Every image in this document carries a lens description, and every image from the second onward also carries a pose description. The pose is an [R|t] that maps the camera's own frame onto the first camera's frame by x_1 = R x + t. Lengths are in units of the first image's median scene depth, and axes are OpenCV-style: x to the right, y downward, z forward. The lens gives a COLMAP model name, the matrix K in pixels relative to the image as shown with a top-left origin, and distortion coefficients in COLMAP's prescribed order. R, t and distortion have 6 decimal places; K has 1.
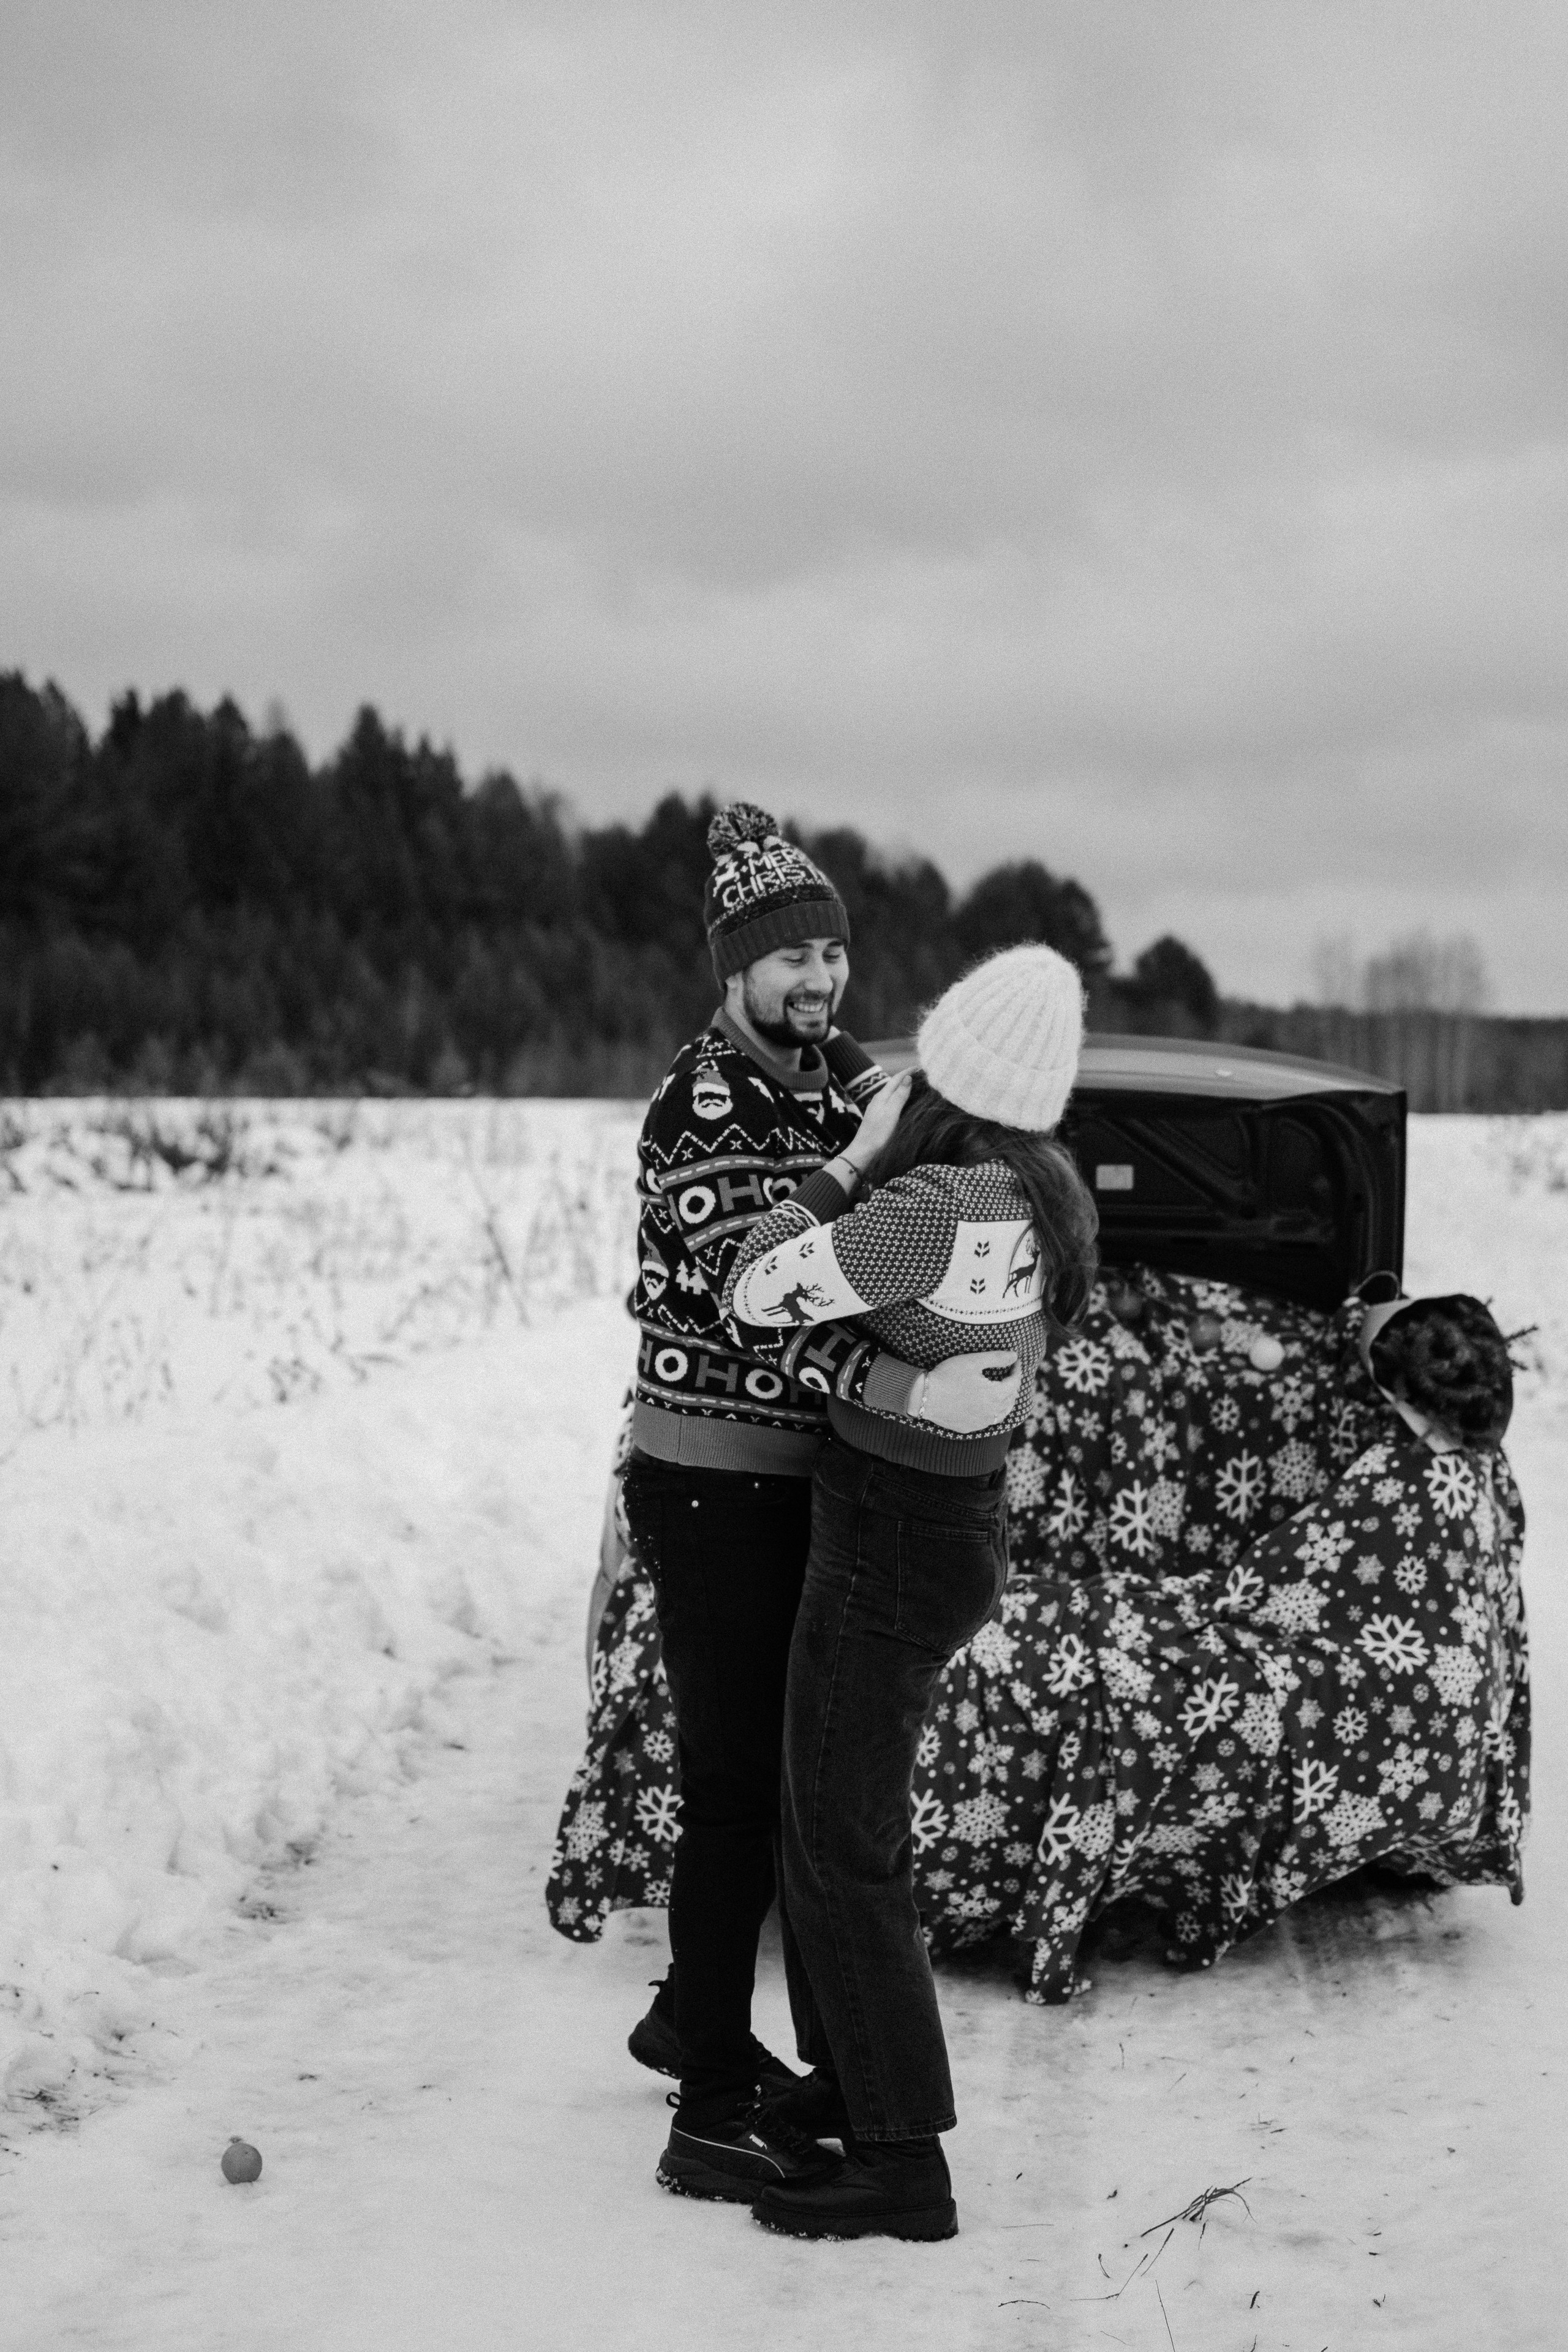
lens RADIAL K [[3388.9, 0, 709.2], [0, 3388.9, 1173.8], [0, 0, 1]] dist [-0.170244, 0.040447]
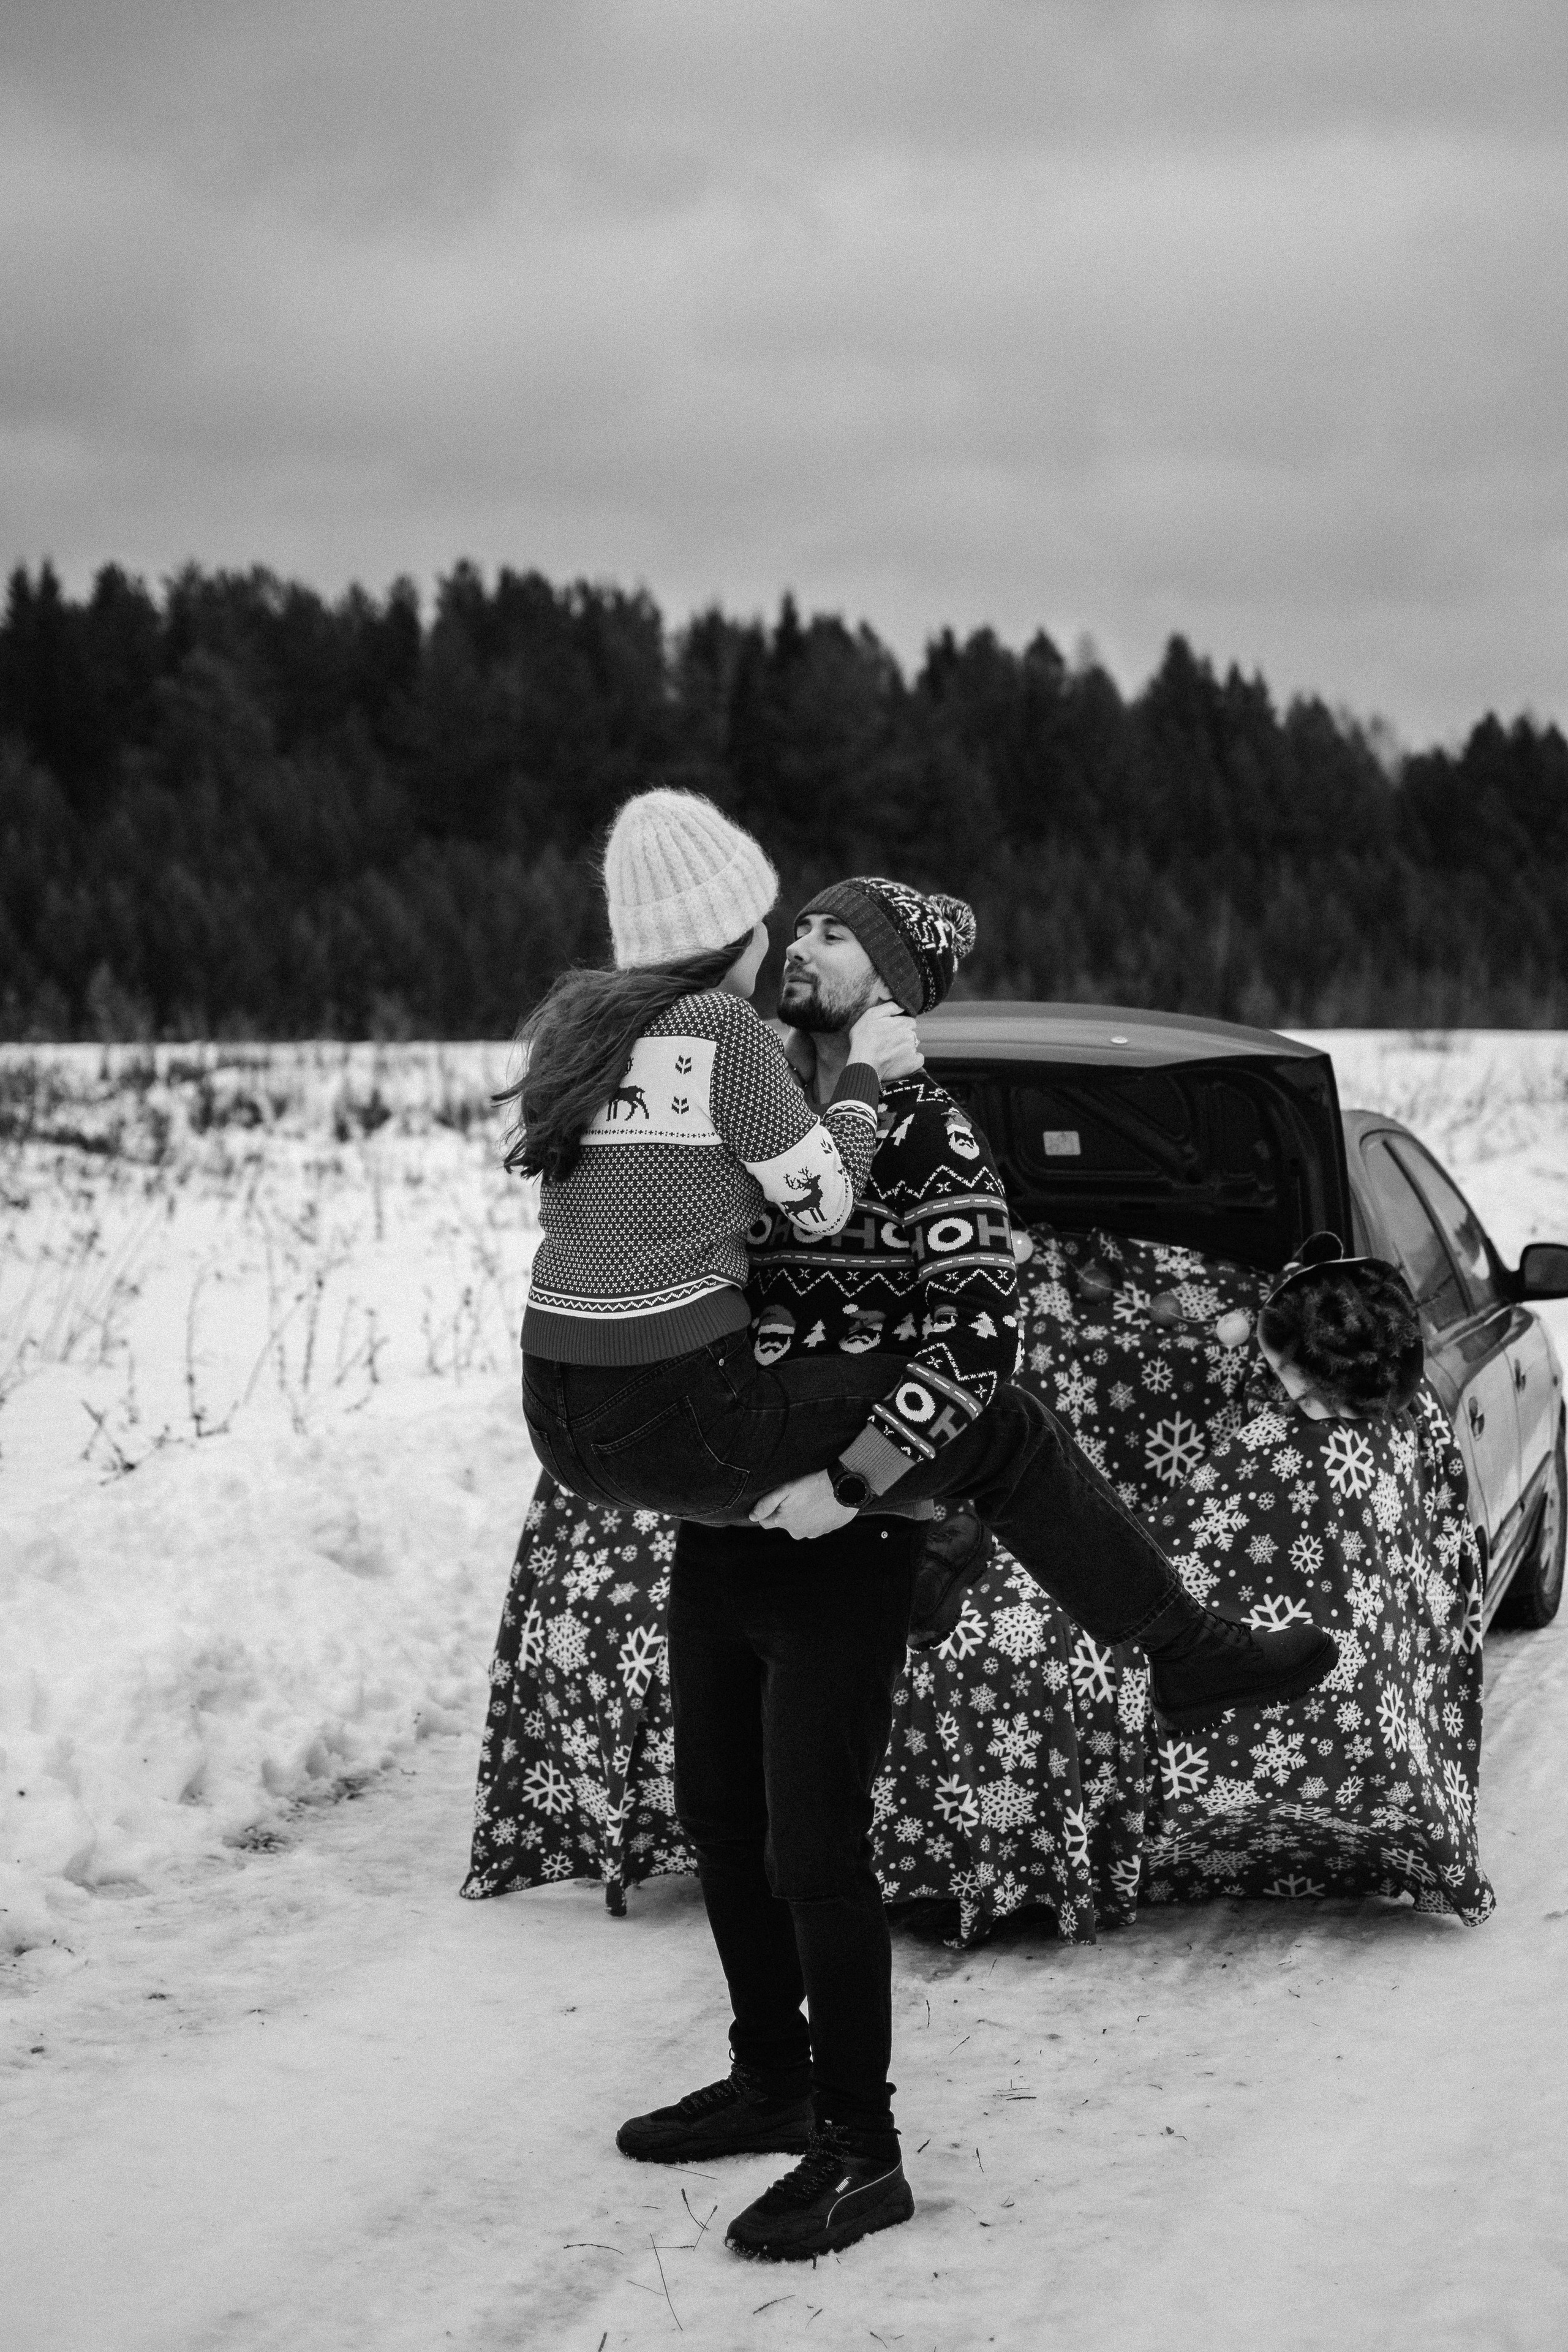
lens RADIAL K [[3388.9, 0, 709.2], [0, 3388.9, 1173.8], [0, 0, 1]] dist [-0.170244, 0.040447]
pose [[0.964359, -0.005652, -0.264538, 0.287181], [0.011221, 0.999746, 0.019542, -0.011233], [0.264360, -0.021814, 0.964177, 0.015746]]
